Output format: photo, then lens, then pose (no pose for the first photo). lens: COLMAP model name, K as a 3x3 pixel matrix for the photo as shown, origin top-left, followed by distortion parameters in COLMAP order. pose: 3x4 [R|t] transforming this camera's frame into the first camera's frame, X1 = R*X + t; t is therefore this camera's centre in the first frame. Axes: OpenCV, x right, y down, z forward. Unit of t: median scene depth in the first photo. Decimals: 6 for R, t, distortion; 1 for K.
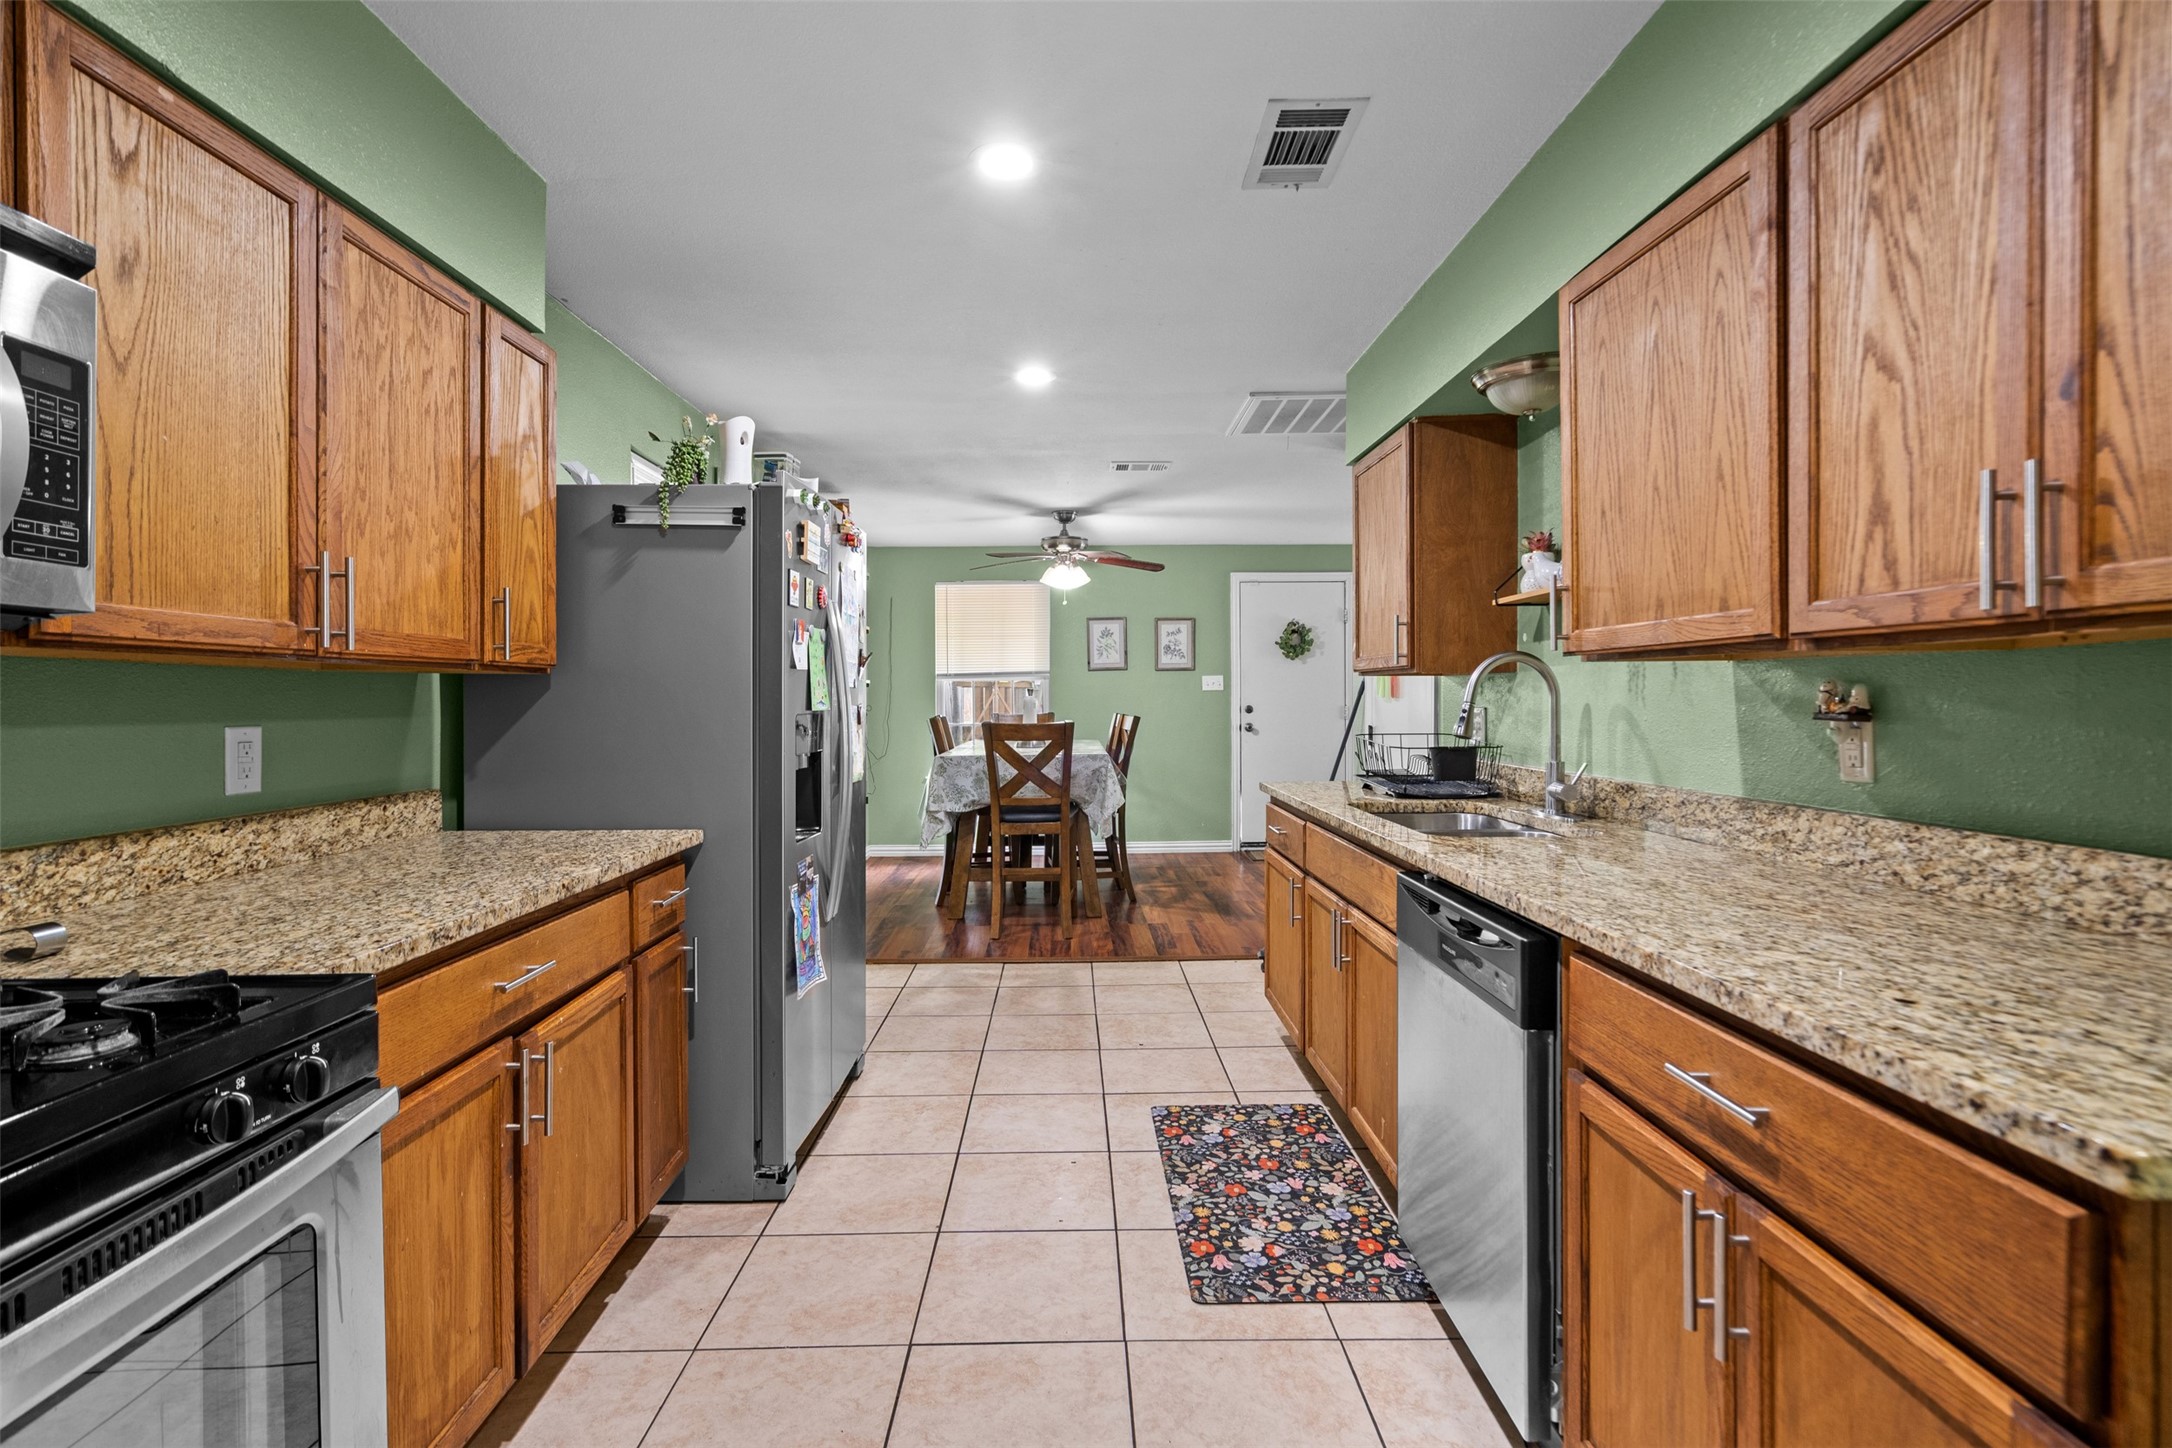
lens RADIAL K [[1012.9, 0, 1078.9], [0, 1012.9, 710.2], [0, 0, 1]] dist [-0.000927, 0.000857]
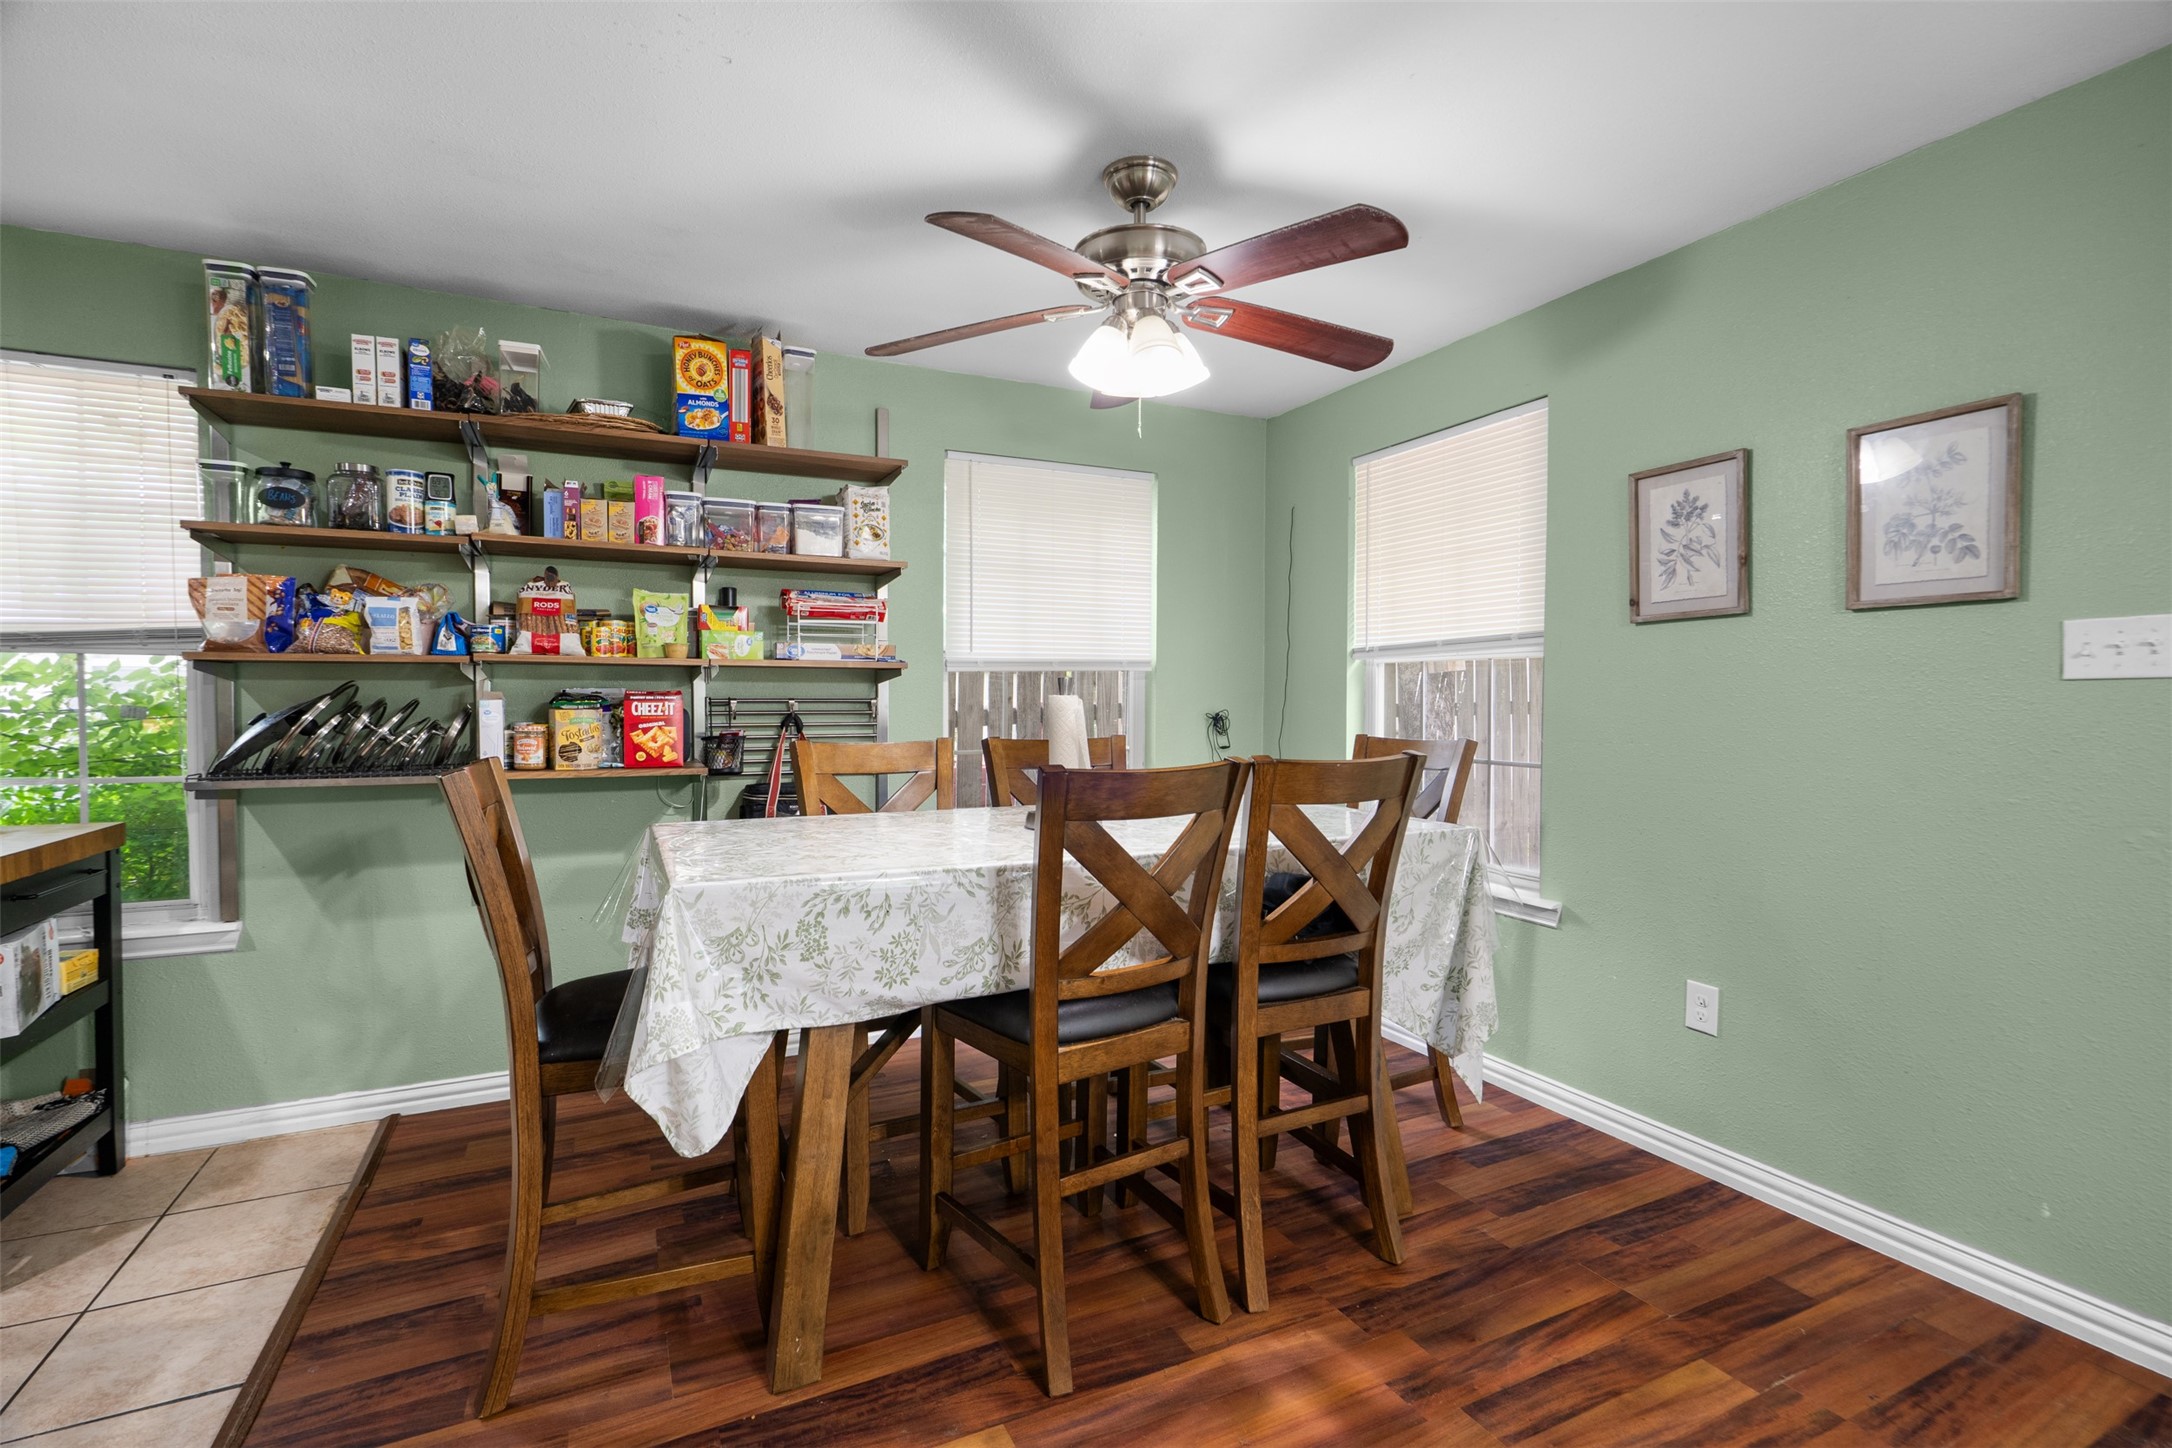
lens RADIAL K [[983.9, 0, 1086.0], [0, 983.9, 724.0], [0, 0, 1]] dist [0.000472, -0.000196]
pose [[0.427702, 0.036756, -0.903172, 0.857517], [-0.016883, 0.999323, 0.032674, -0.044271], [0.903762, 0.001273, 0.428034, 2.444529]]
